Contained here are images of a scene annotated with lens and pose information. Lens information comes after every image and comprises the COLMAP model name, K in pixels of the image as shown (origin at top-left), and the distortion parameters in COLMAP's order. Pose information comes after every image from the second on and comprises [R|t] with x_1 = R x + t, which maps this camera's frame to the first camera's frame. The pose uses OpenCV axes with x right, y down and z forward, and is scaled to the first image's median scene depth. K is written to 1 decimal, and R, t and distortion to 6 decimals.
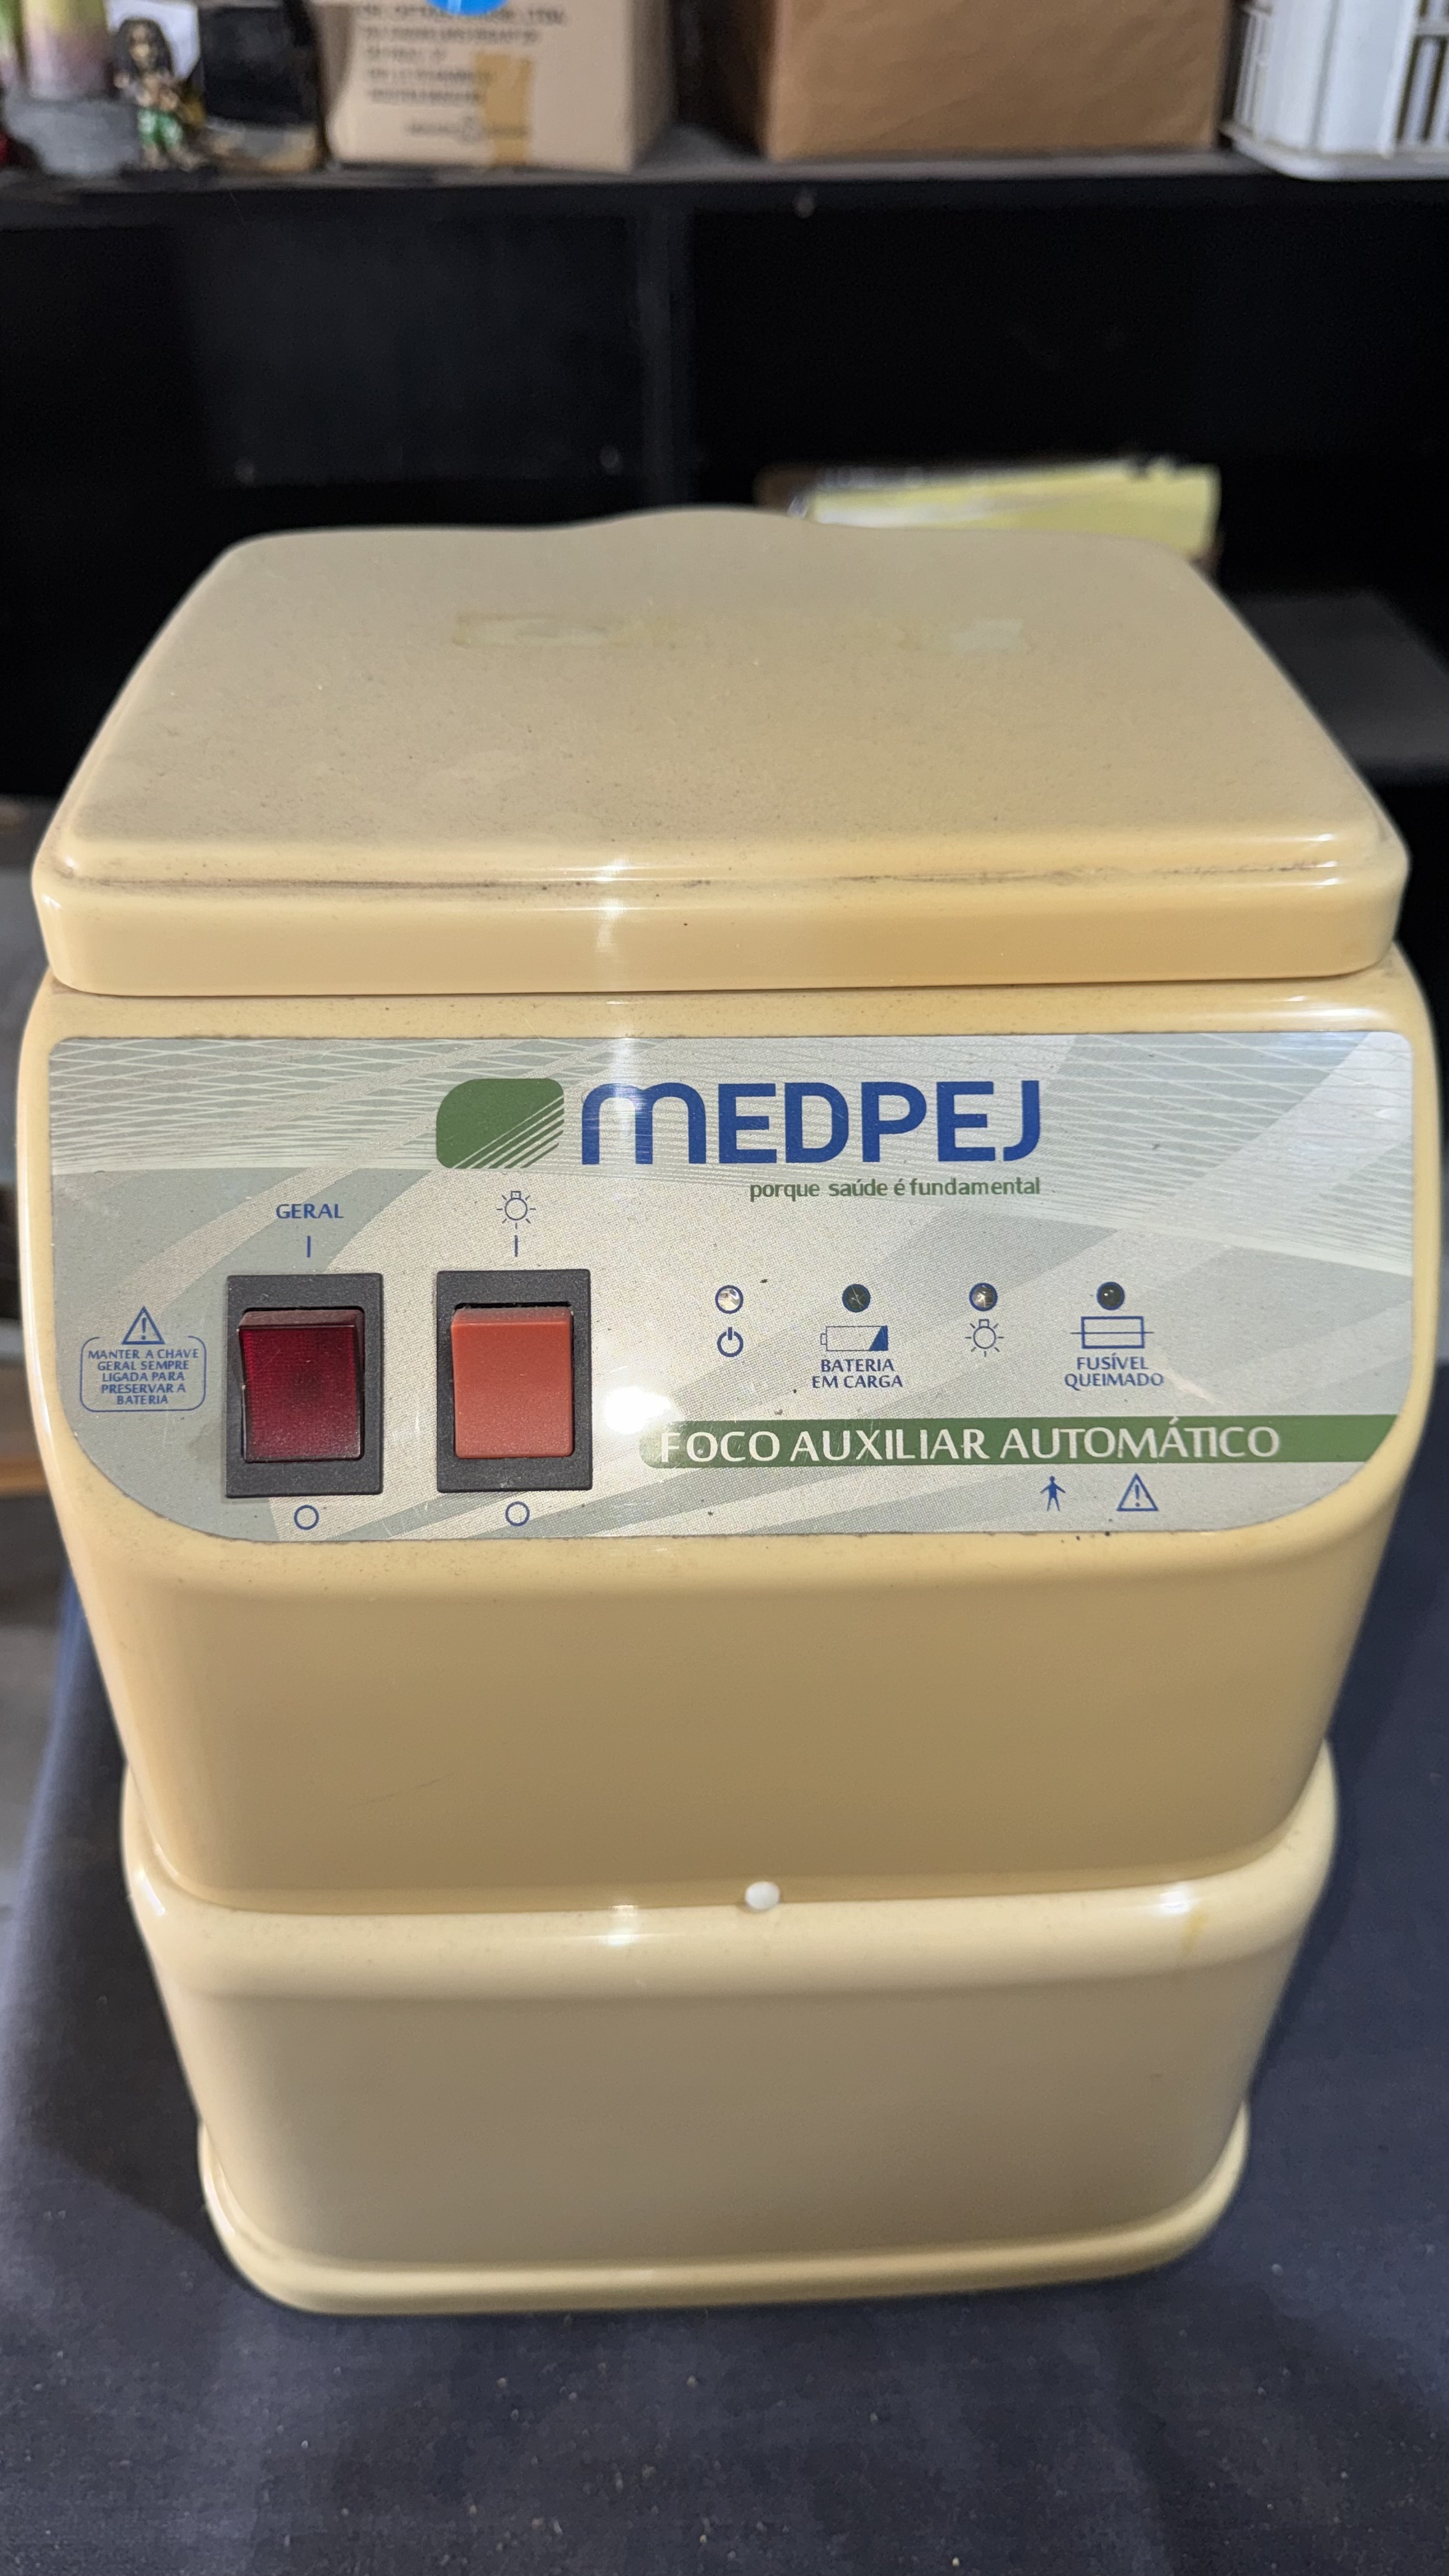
lens RADIAL K [[1892.0, 0, 724.5], [0, 1892.0, 1288.0], [0, 0, 1]] dist [0.063230, -0.093464]
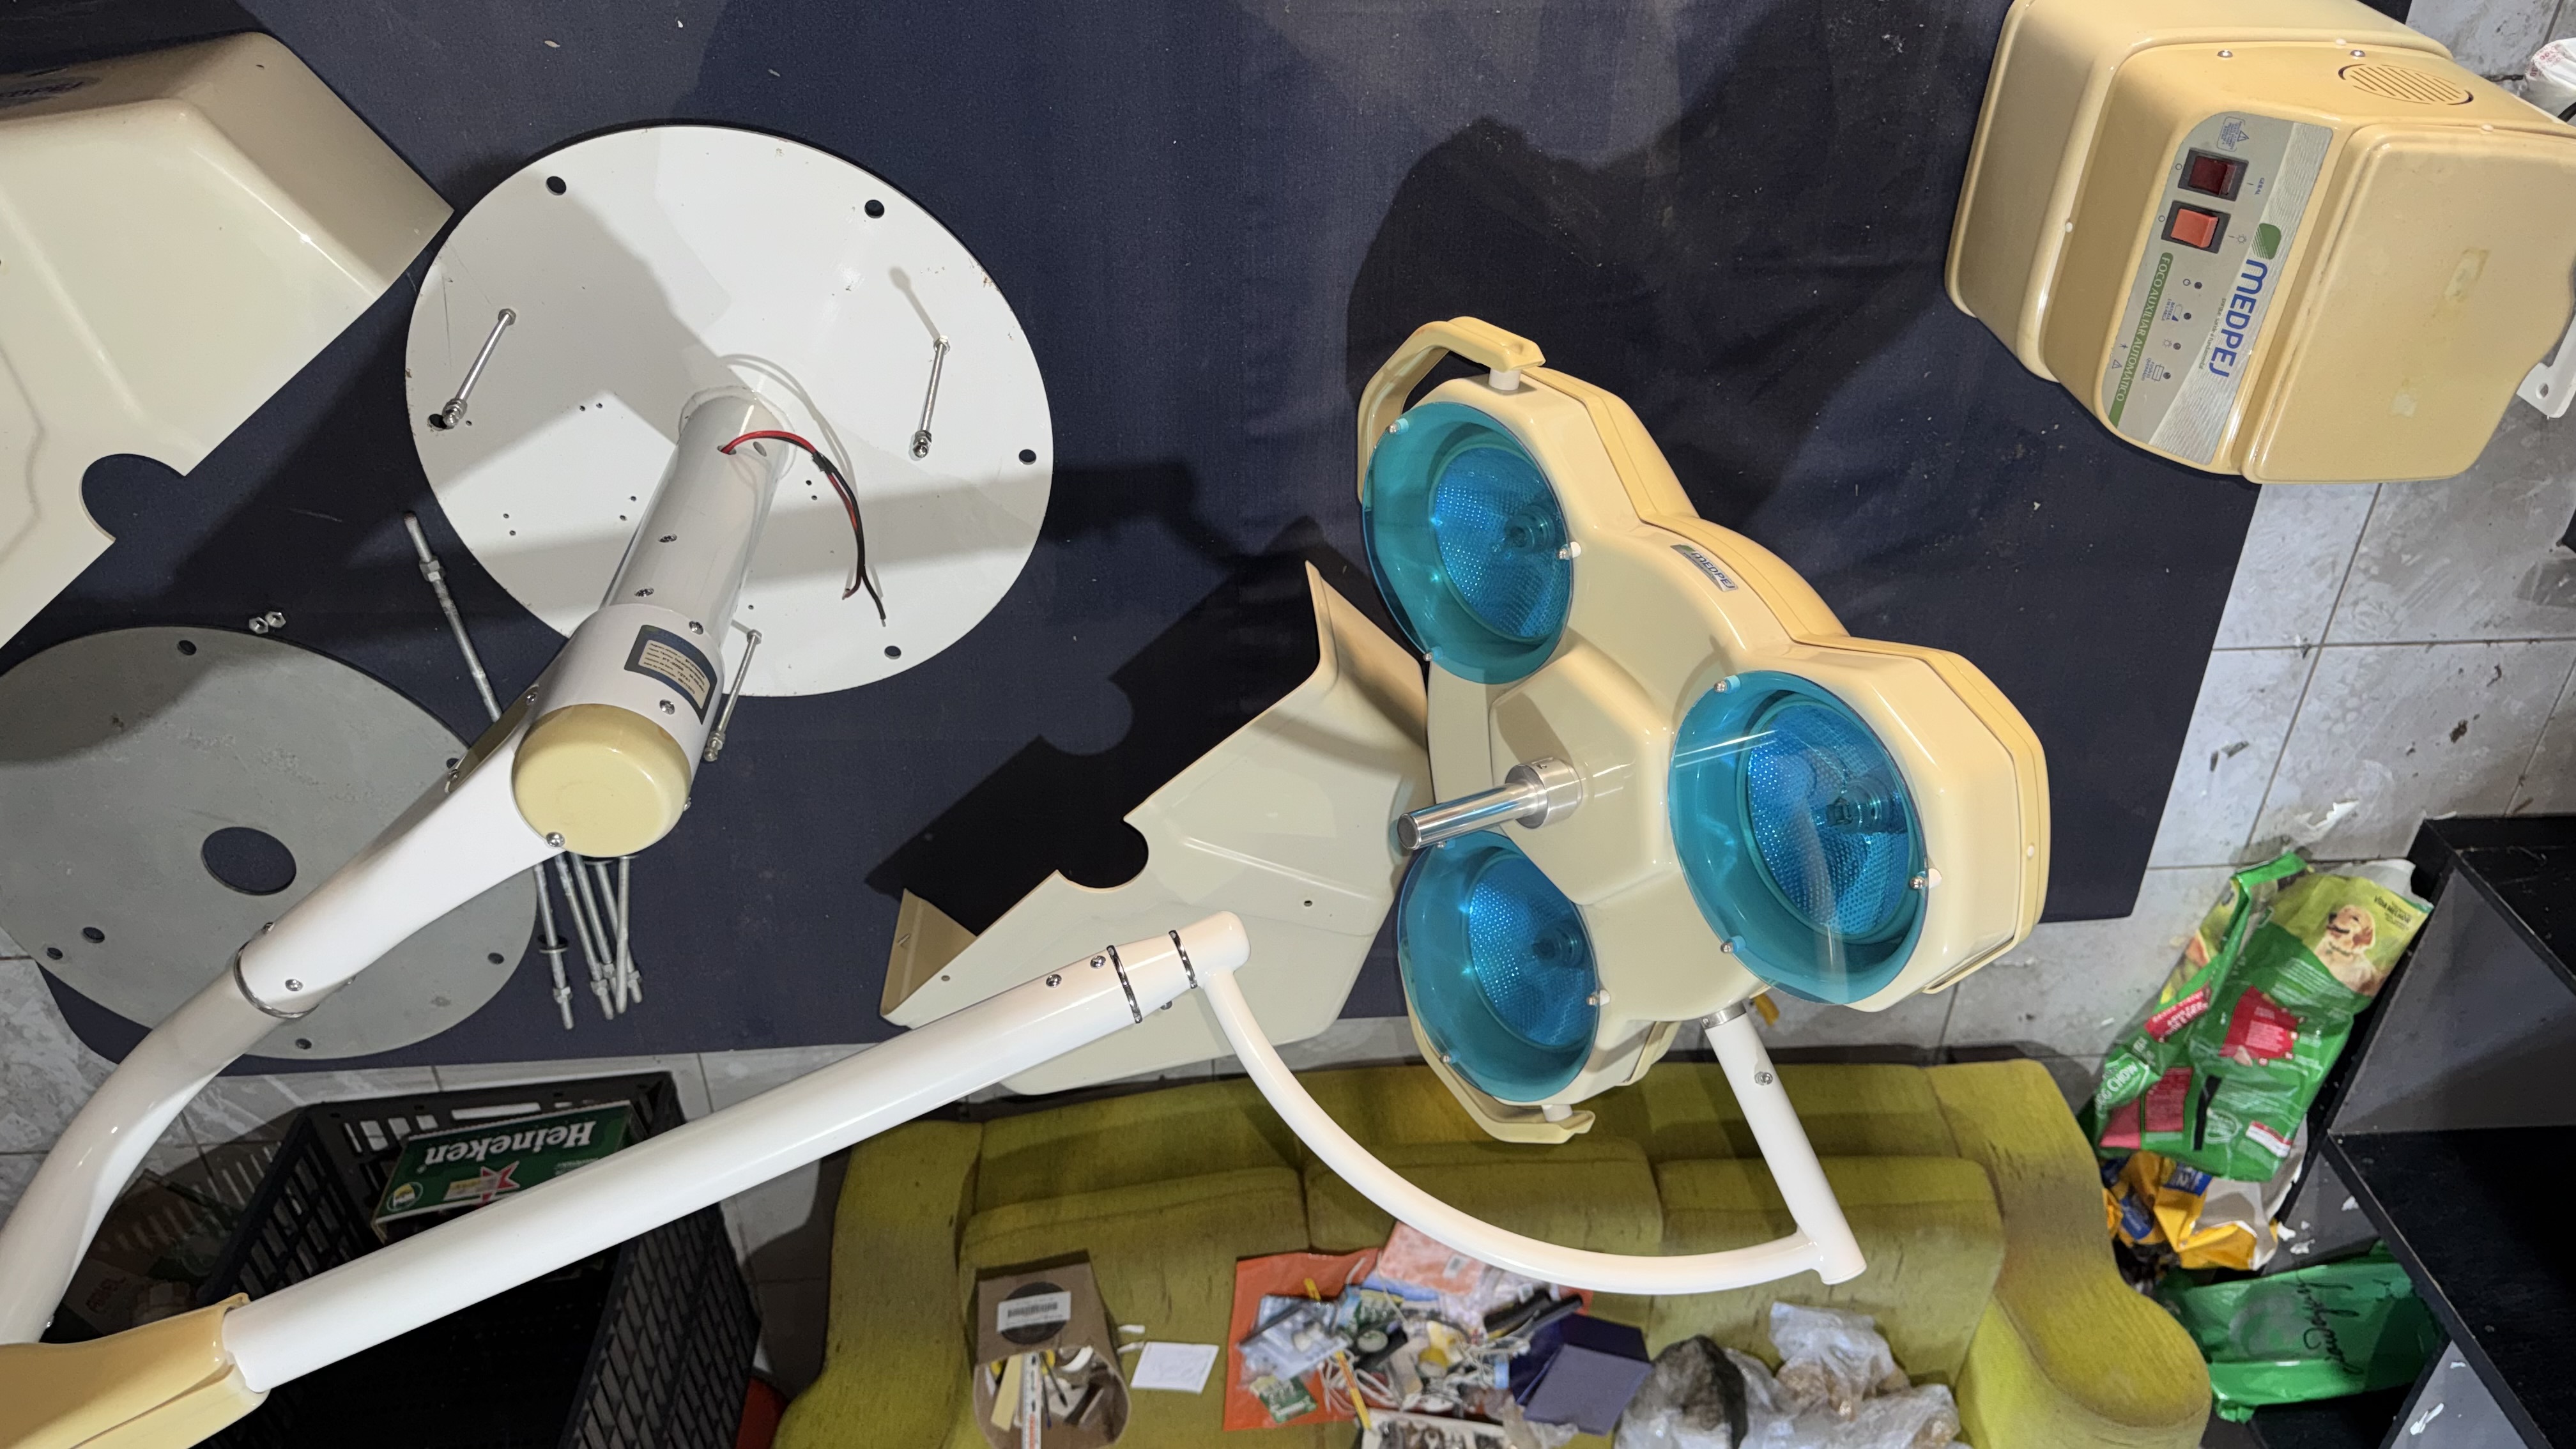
lens RADIAL K [[1769.3, 0, 1288.0], [0, 1769.3, 724.5], [0, 0, 1]] dist [-0.000623, -0.062953]
pose [[-0.075644, 0.825536, 0.559257, -1.132736], [-0.690397, -0.448043, 0.567987, -1.158973], [0.719465, -0.343145, 0.603840, -2.855525]]
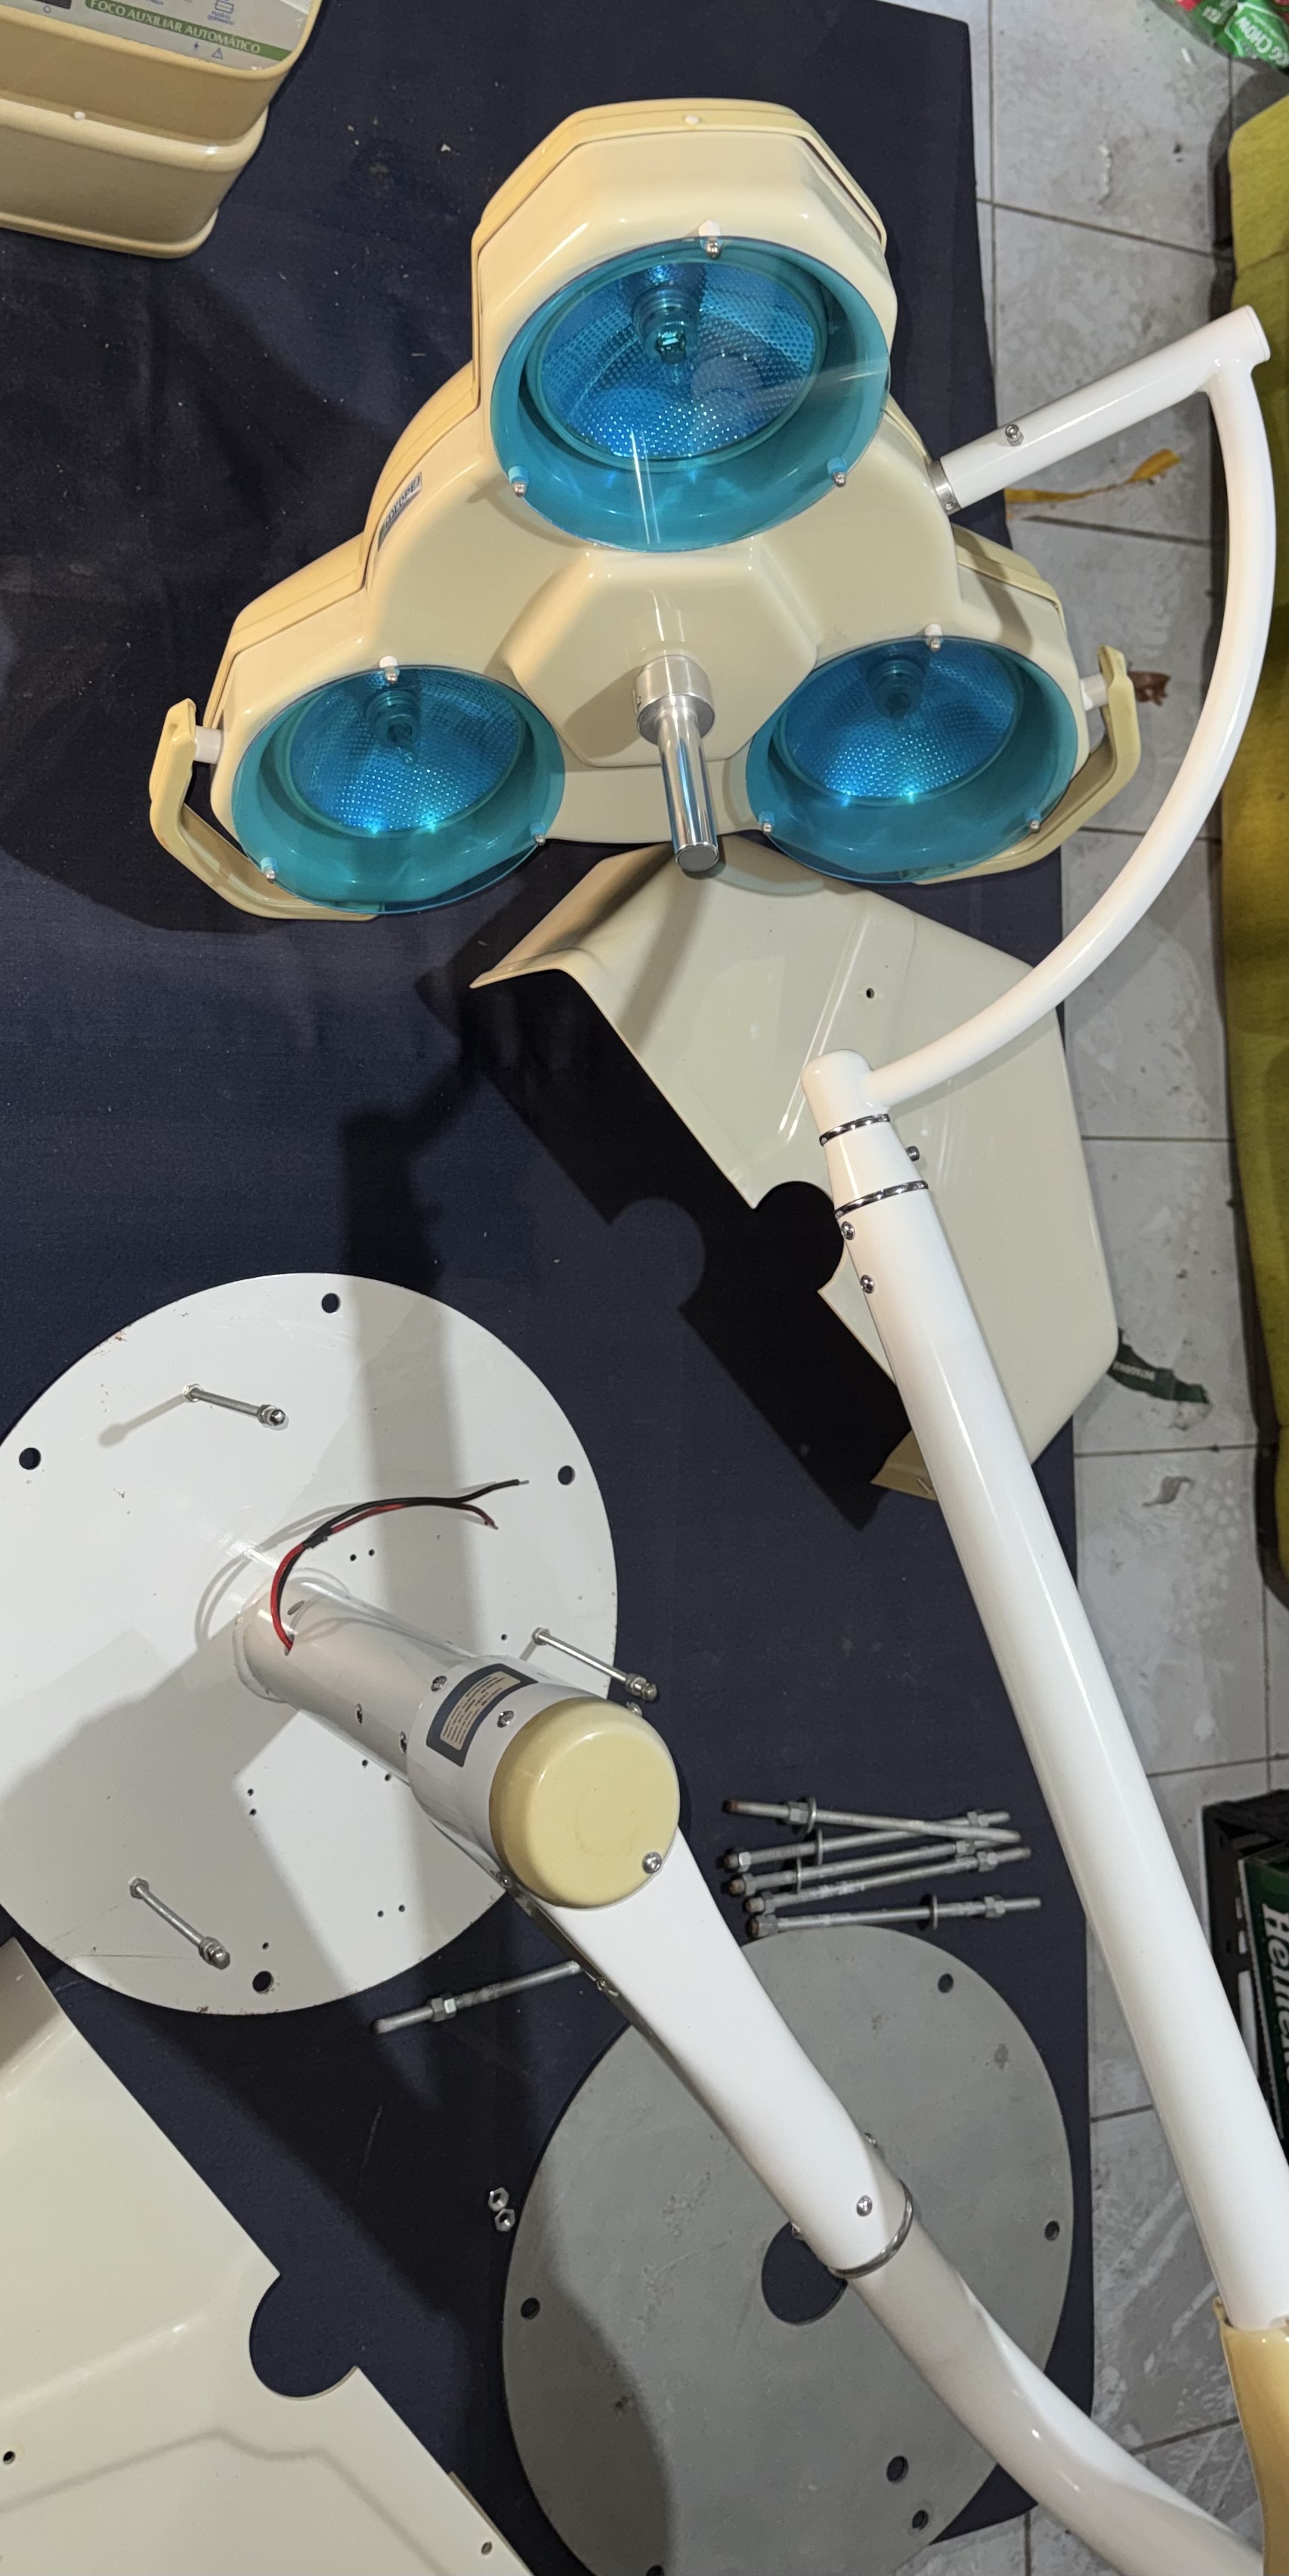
lens RADIAL K [[2097.5, 0, 602.8], [0, 2097.5, 1026.2], [0, 0, 1]] dist [-0.005312, -0.054273]
pose [[0.898376, 0.104480, 0.426620, -0.628636], [-0.374739, 0.688969, 0.620396, -1.352835], [-0.229109, -0.717221, 0.658106, -3.121147]]
